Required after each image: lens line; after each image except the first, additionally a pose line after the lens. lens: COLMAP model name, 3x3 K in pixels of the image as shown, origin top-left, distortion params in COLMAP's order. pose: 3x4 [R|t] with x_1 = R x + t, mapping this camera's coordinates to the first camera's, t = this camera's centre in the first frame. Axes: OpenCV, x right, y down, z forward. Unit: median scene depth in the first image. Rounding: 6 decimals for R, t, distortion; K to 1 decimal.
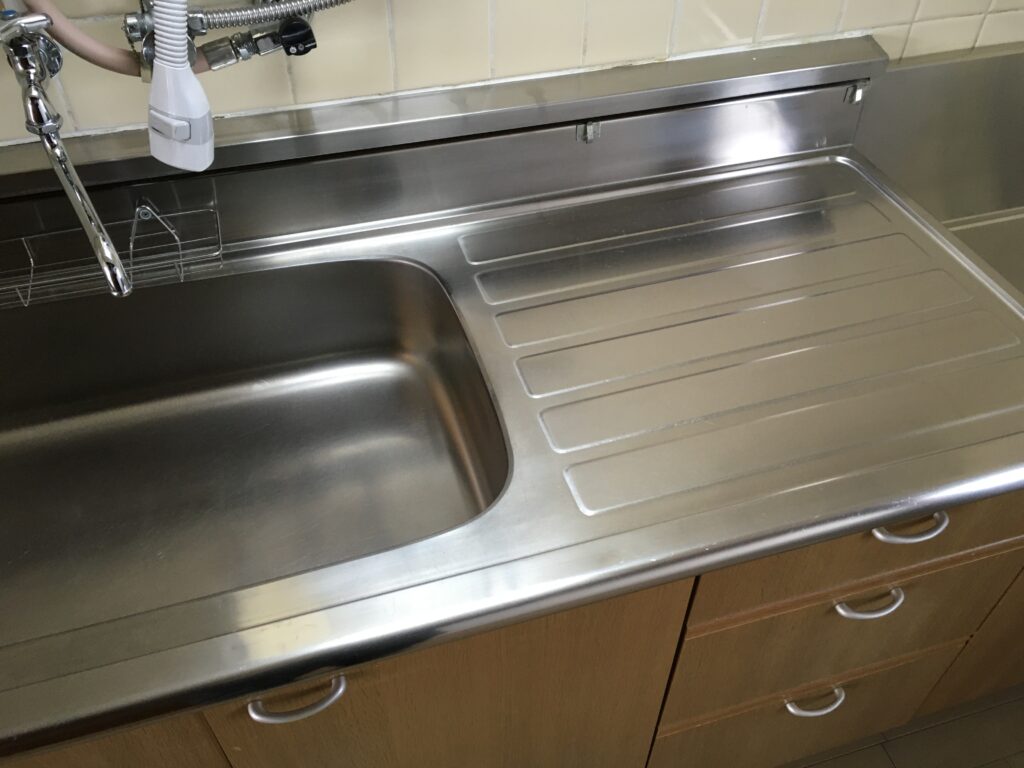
lens RADIAL K [[859.5, 0, 520.6], [0, 859.5, 383.6], [0, 0, 1]] dist [0.067531, -0.069633]
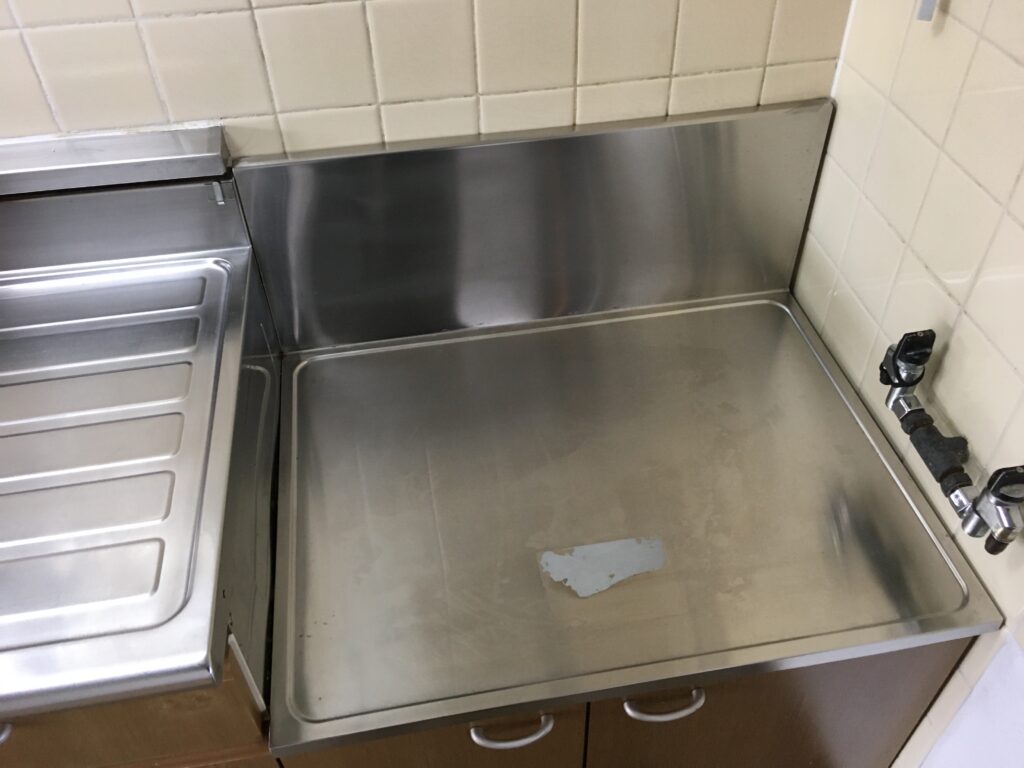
lens RADIAL K [[859.5, 0, 511.8], [0, 859.5, 384.8], [0, 0, 1]] dist [0.067531, -0.069633]
pose [[0.982443, 0.086123, -0.165497, 0.708184], [-0.086018, 0.996263, 0.007815, -0.144869], [0.165552, 0.006558, 0.986179, 0.161769]]
